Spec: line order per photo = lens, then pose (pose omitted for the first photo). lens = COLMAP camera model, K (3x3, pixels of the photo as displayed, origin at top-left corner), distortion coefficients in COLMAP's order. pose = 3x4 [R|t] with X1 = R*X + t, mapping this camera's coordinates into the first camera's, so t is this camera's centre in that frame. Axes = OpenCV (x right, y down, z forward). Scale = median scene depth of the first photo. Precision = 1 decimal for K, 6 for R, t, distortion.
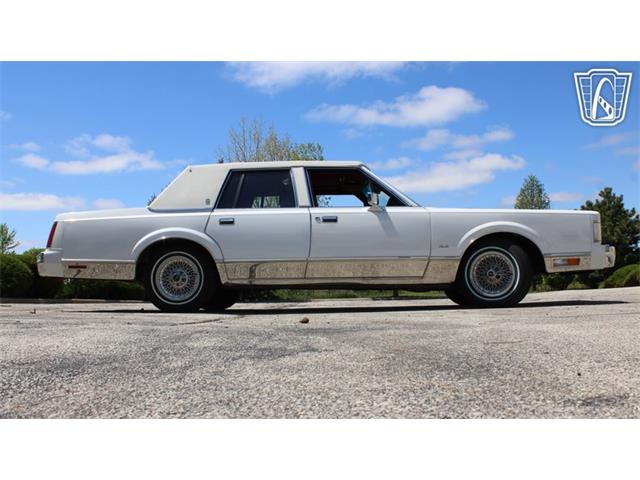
lens RADIAL K [[622.2, 0, 316.3], [0, 622.2, 236.2], [0, 0, 1]] dist [-0.088778, 0.000000]
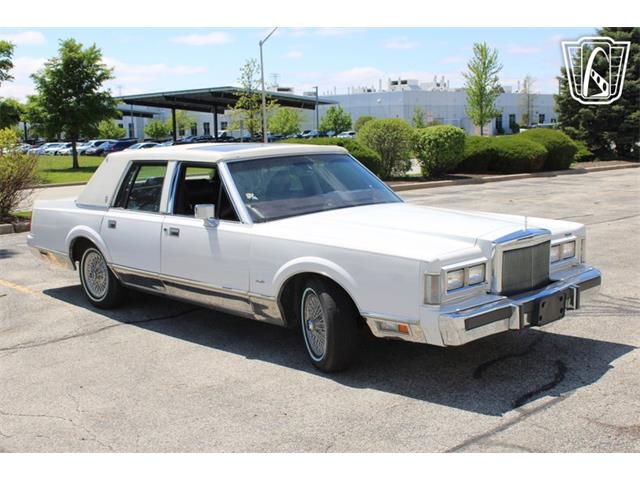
lens RADIAL K [[829.4, 0, 318.0], [0, 829.4, 243.8], [0, 0, 1]] dist [-0.064304, 0.000000]
pose [[0.726292, 0.095097, -0.680777, 0.927918], [0.082165, 0.971273, 0.223334, -0.245977], [0.682458, -0.218142, 0.697614, 0.331155]]
